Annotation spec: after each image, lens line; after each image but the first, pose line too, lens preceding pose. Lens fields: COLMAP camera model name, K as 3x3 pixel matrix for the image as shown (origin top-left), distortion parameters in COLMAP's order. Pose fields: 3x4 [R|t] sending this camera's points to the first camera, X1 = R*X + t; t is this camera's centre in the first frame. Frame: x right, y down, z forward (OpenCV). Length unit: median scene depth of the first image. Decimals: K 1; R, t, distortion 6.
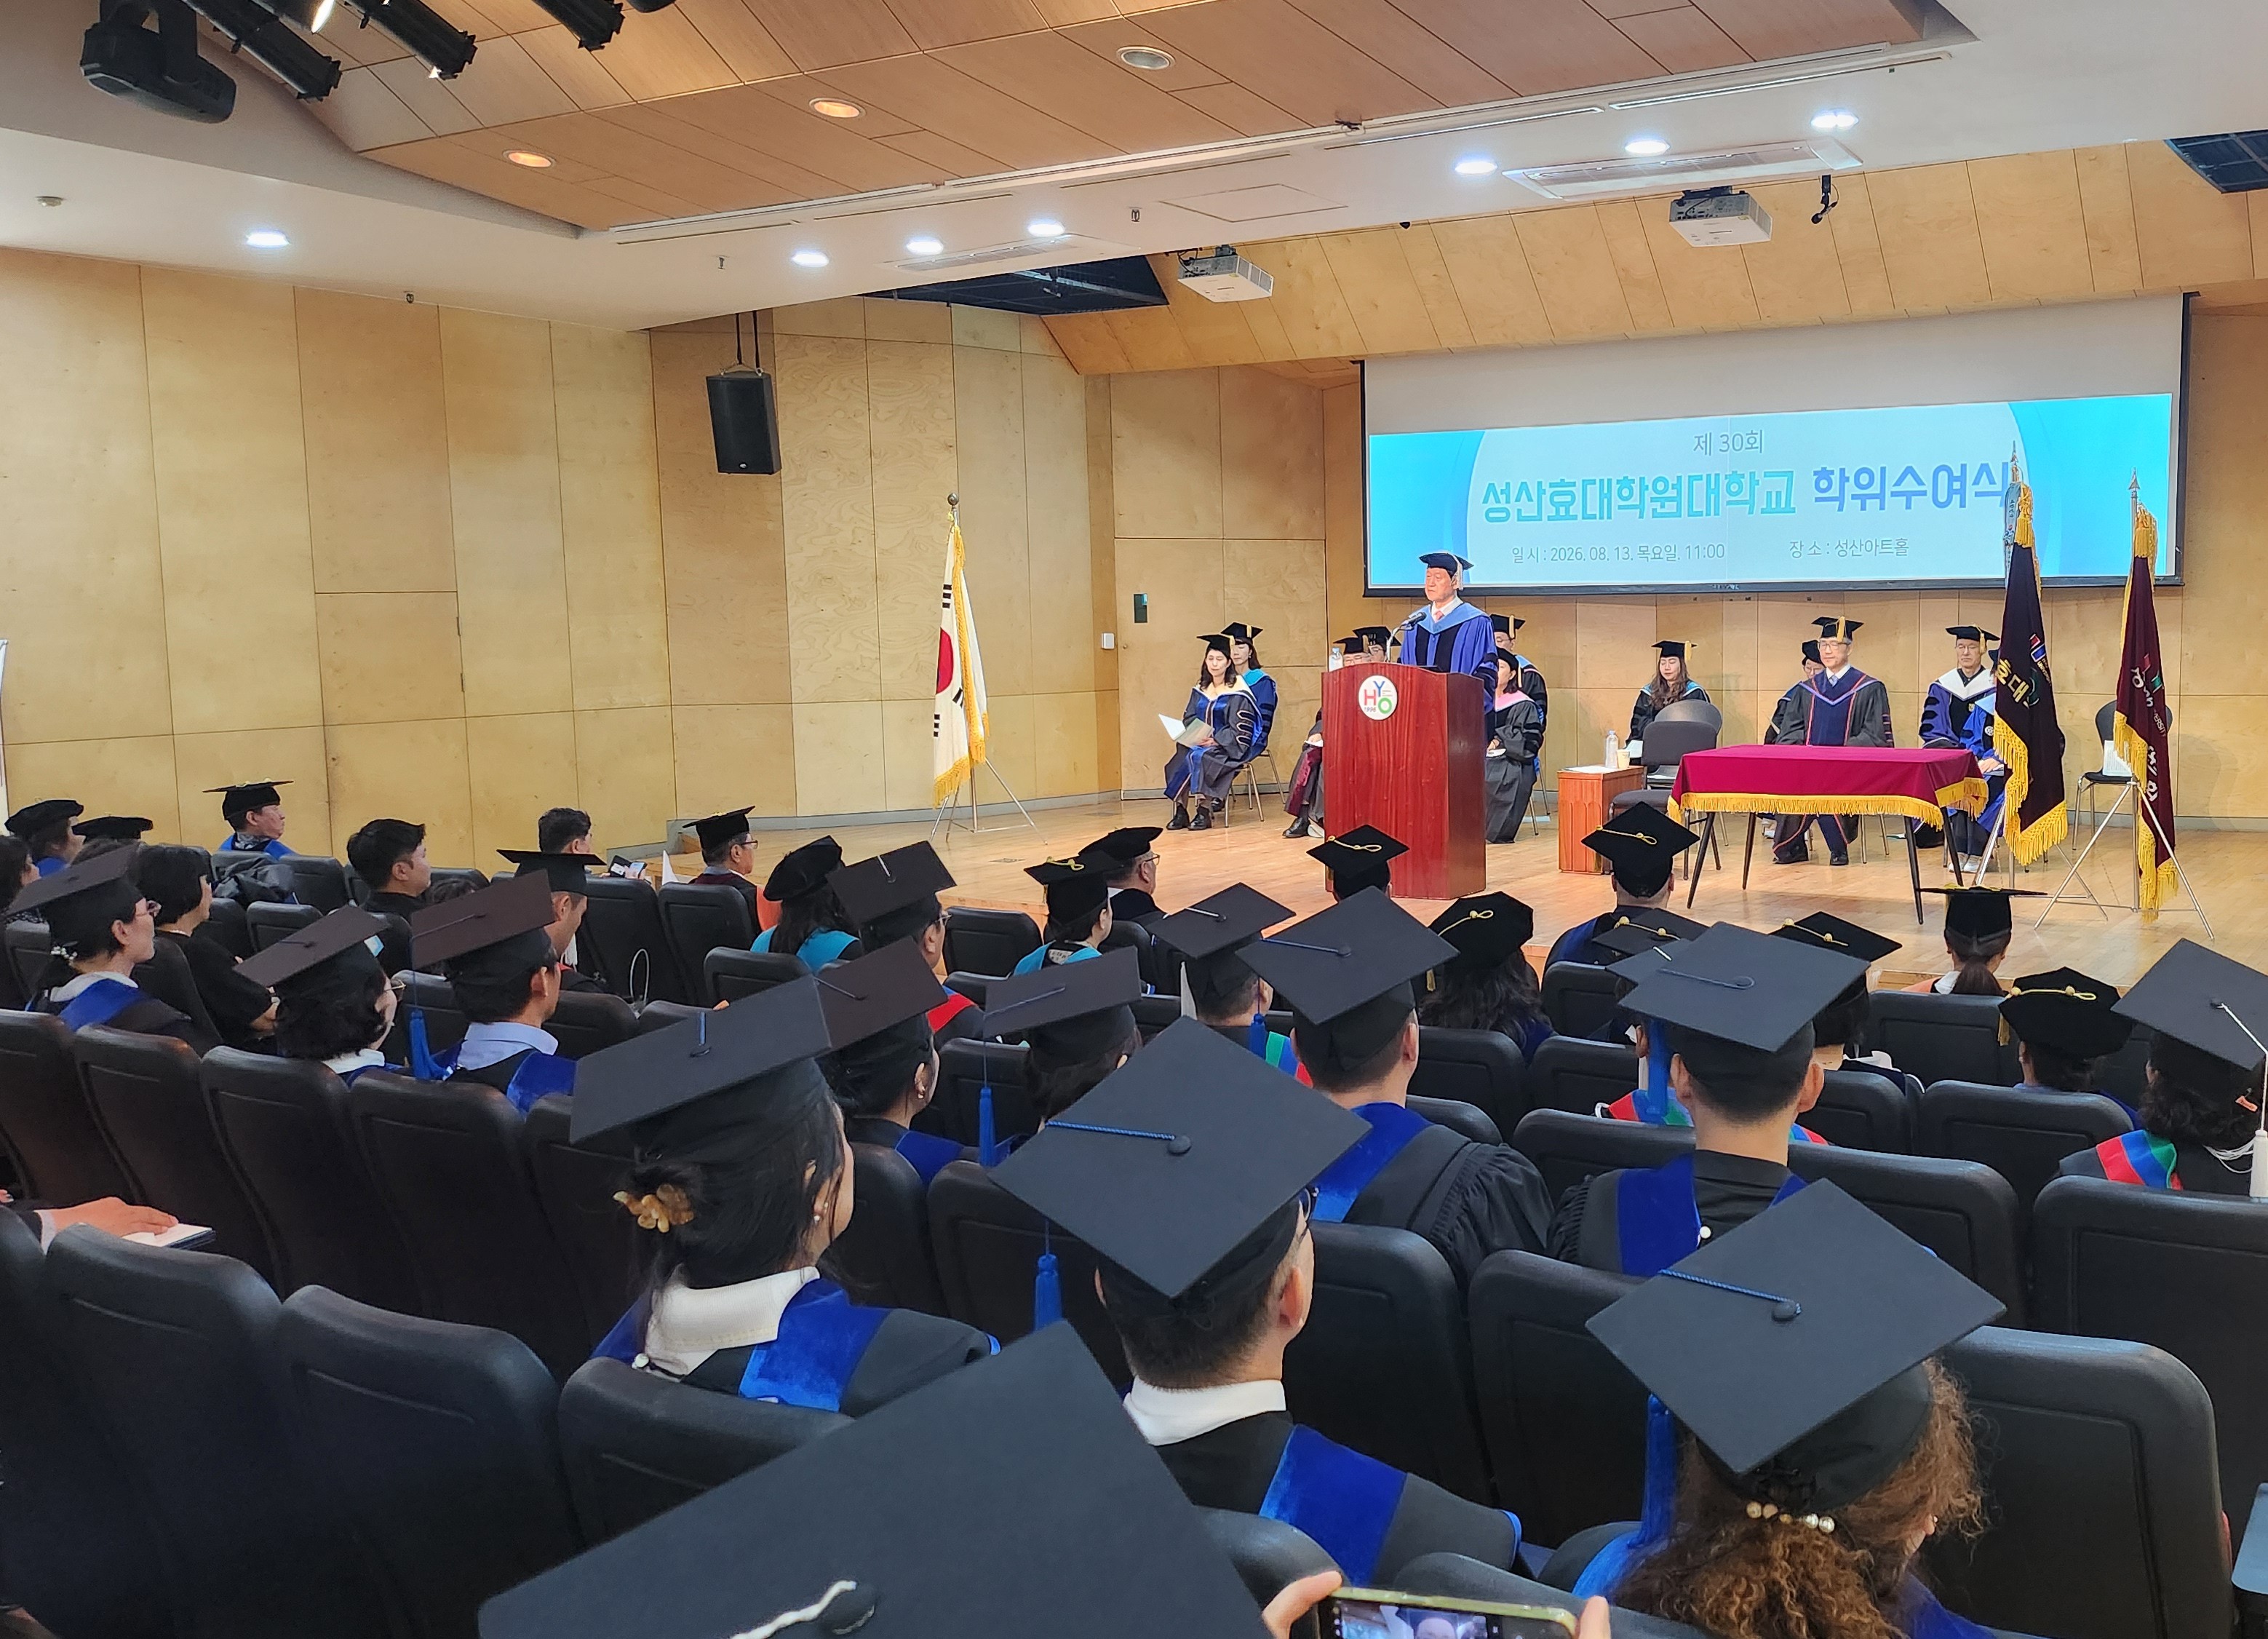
lens RADIAL K [[2037.9, 0, 1440.2], [0, 2037.9, 785.5], [0, 0, 1]] dist [0.111118, -0.150956]
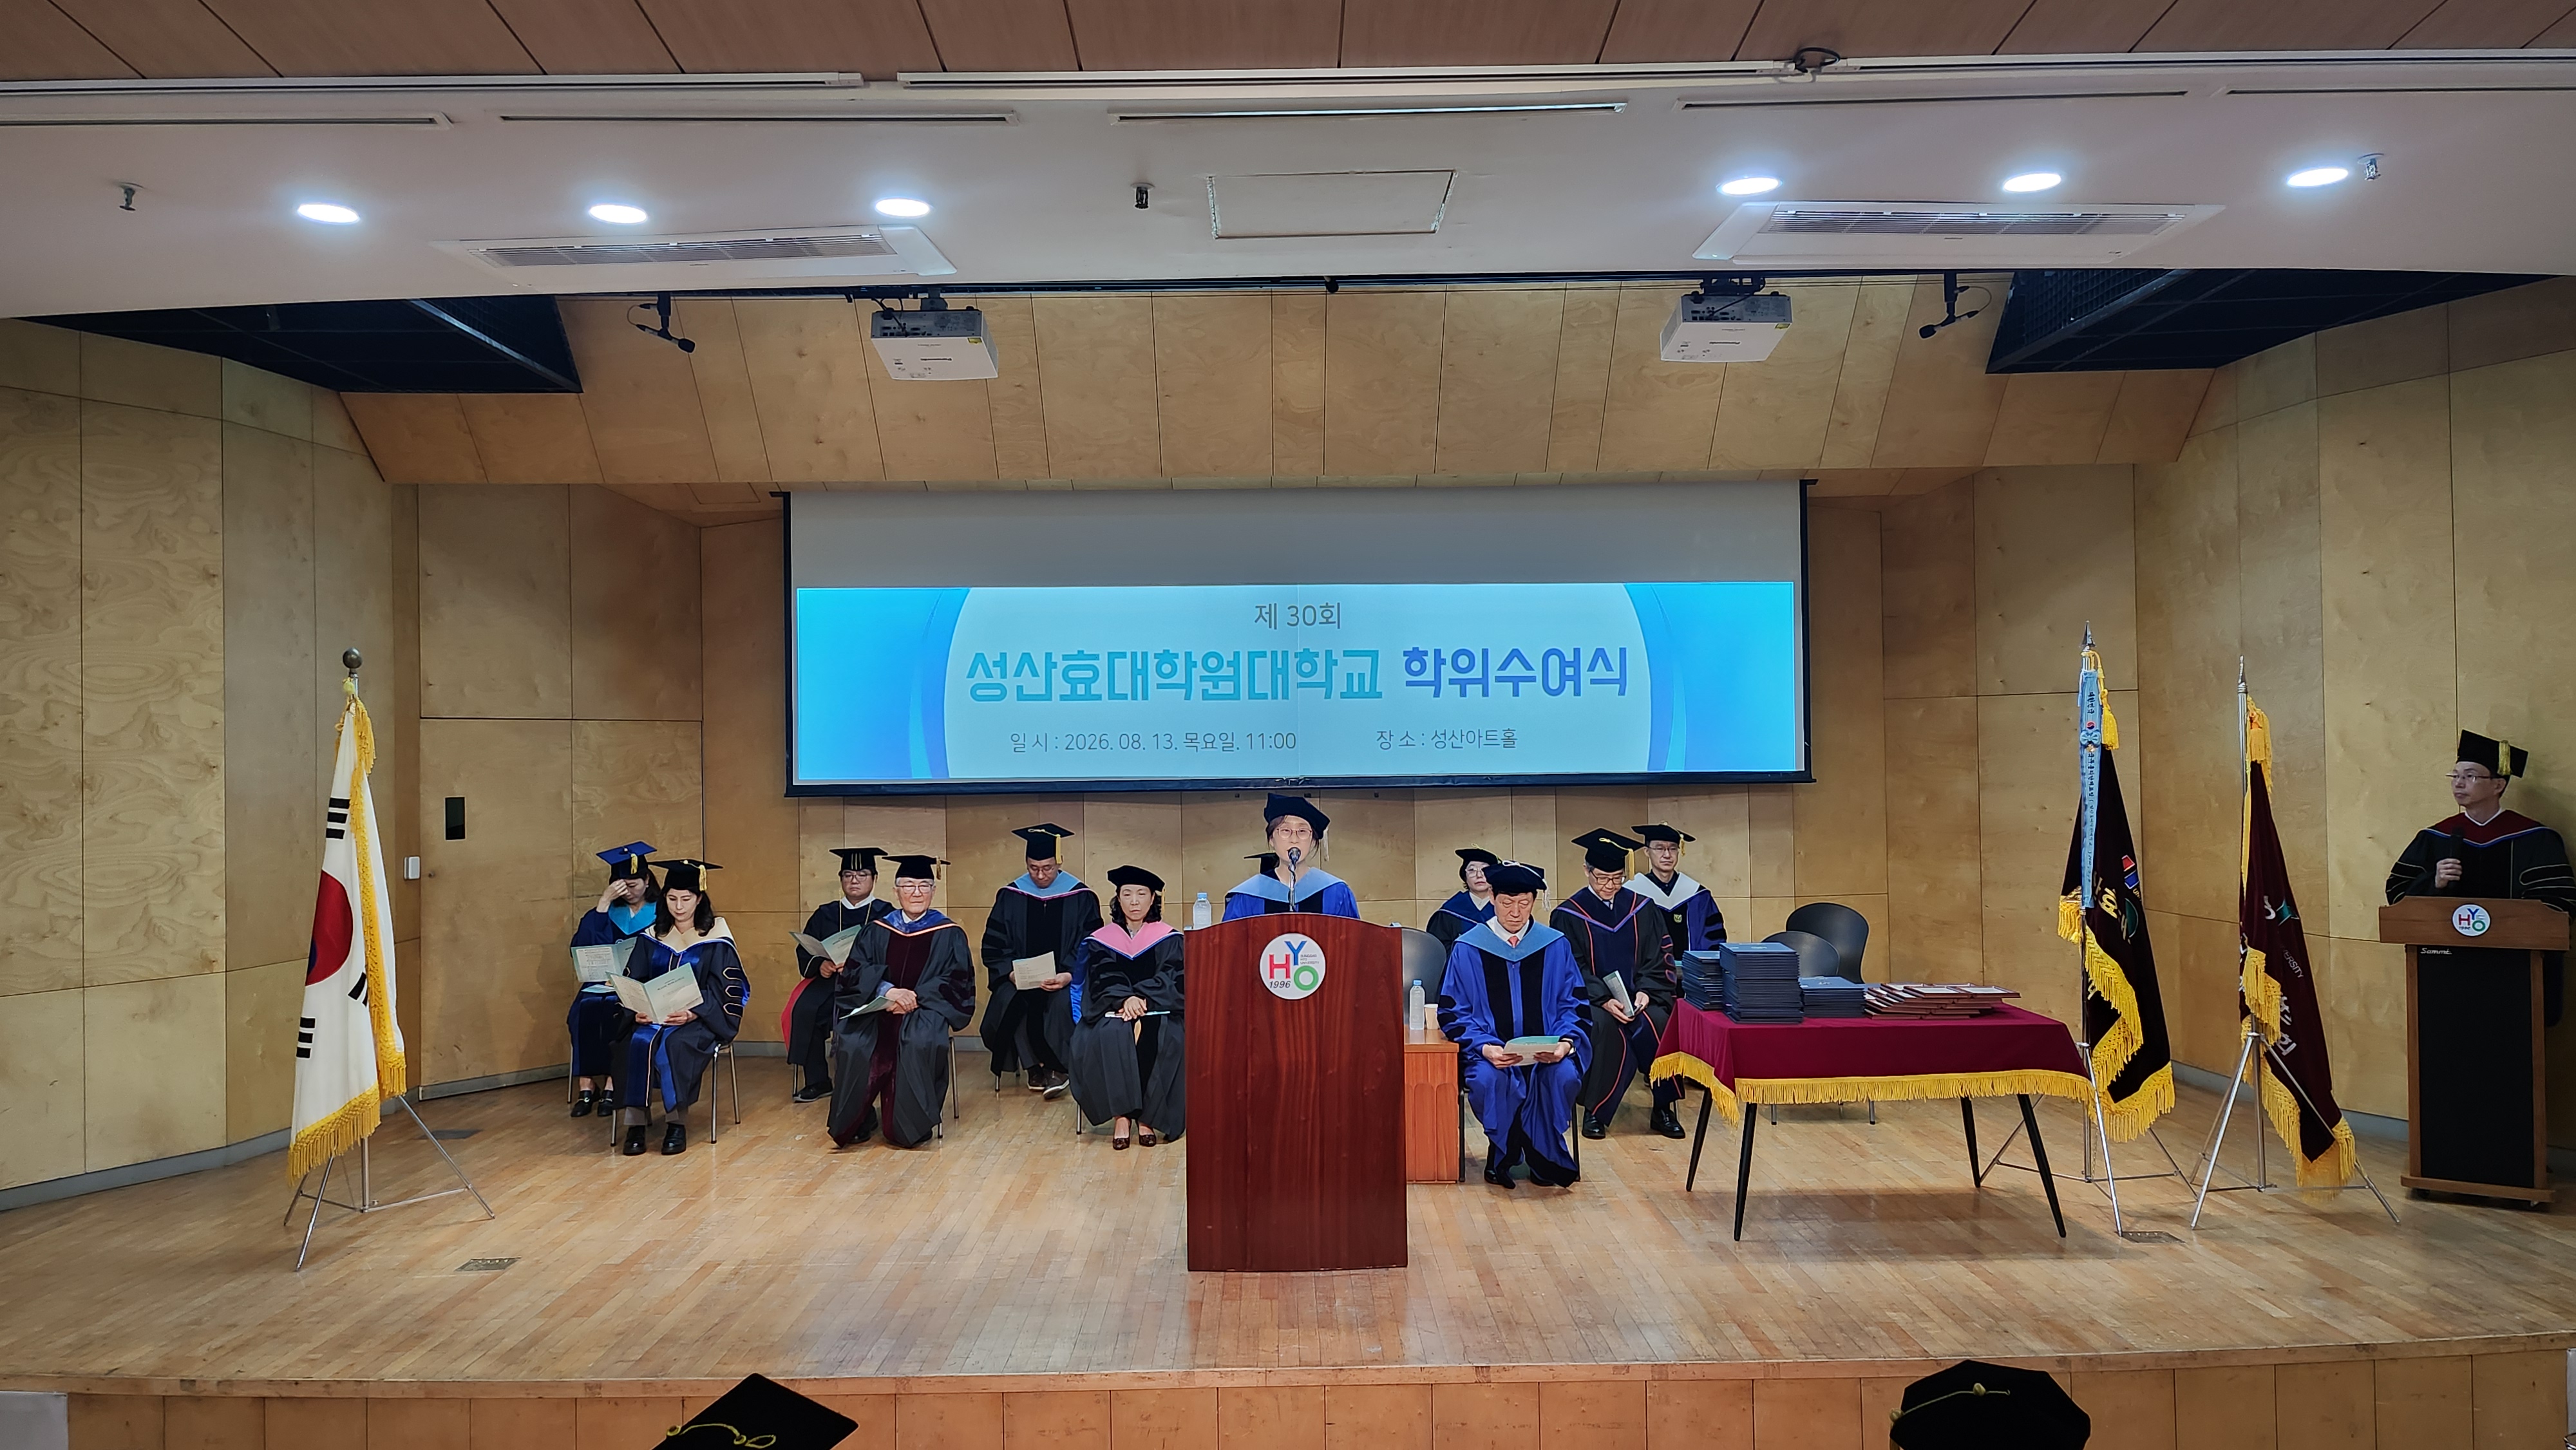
lens RADIAL K [[1813.2, 0, 1266.8], [0, 1813.2, 723.6], [0, 0, 1]] dist [0.110230, -0.142887]
pose [[0.863730, 0.006742, 0.503910, -0.266534], [0.050753, 0.993663, -0.100289, -0.049755], [-0.501393, 0.112197, 0.857914, 0.383466]]
